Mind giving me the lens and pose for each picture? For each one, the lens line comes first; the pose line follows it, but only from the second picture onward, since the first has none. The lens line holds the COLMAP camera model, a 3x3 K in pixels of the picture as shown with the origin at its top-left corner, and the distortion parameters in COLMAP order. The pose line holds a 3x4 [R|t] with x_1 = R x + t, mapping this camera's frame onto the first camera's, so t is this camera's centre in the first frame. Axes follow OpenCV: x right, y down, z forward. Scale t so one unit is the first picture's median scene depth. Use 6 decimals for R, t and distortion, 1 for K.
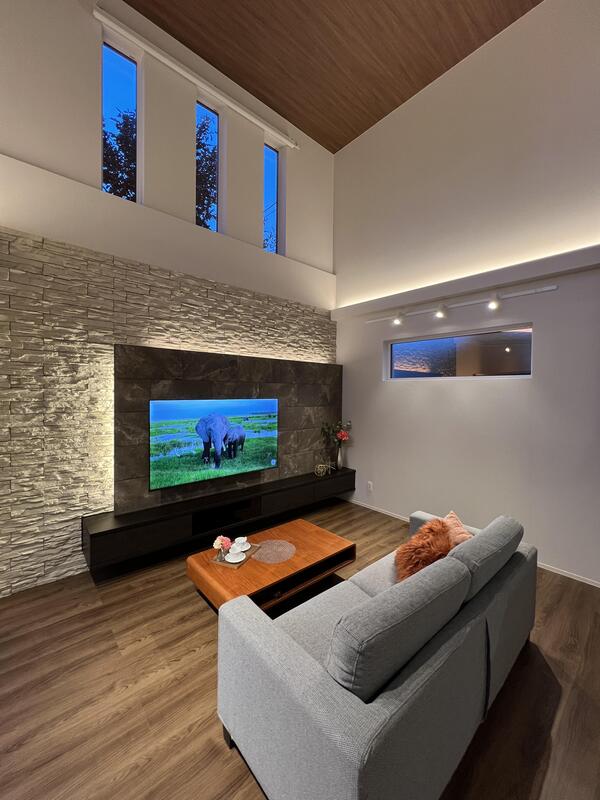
lens RADIAL K [[322.3, 0, 304.1], [0, 322.3, 396.6], [0, 0, 1]] dist [-0.003806, 0.001245]
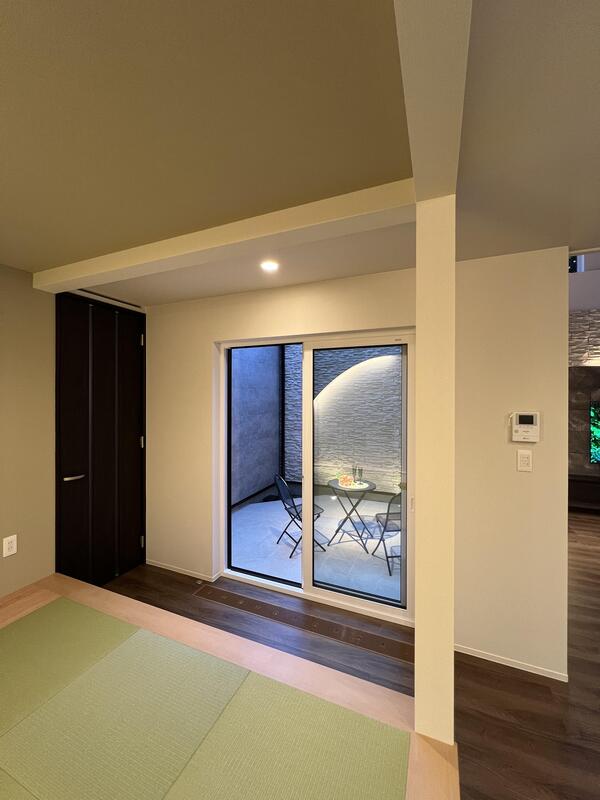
lens RADIAL K [[322.3, 0, 295.7], [0, 322.3, 397.5], [0, 0, 1]] dist [-0.003806, 0.001245]
pose [[0.429738, -0.009657, -0.902902, 0.242793], [-0.014791, 0.999733, -0.017732, 0.032046], [0.902833, 0.020975, 0.429480, -0.759425]]
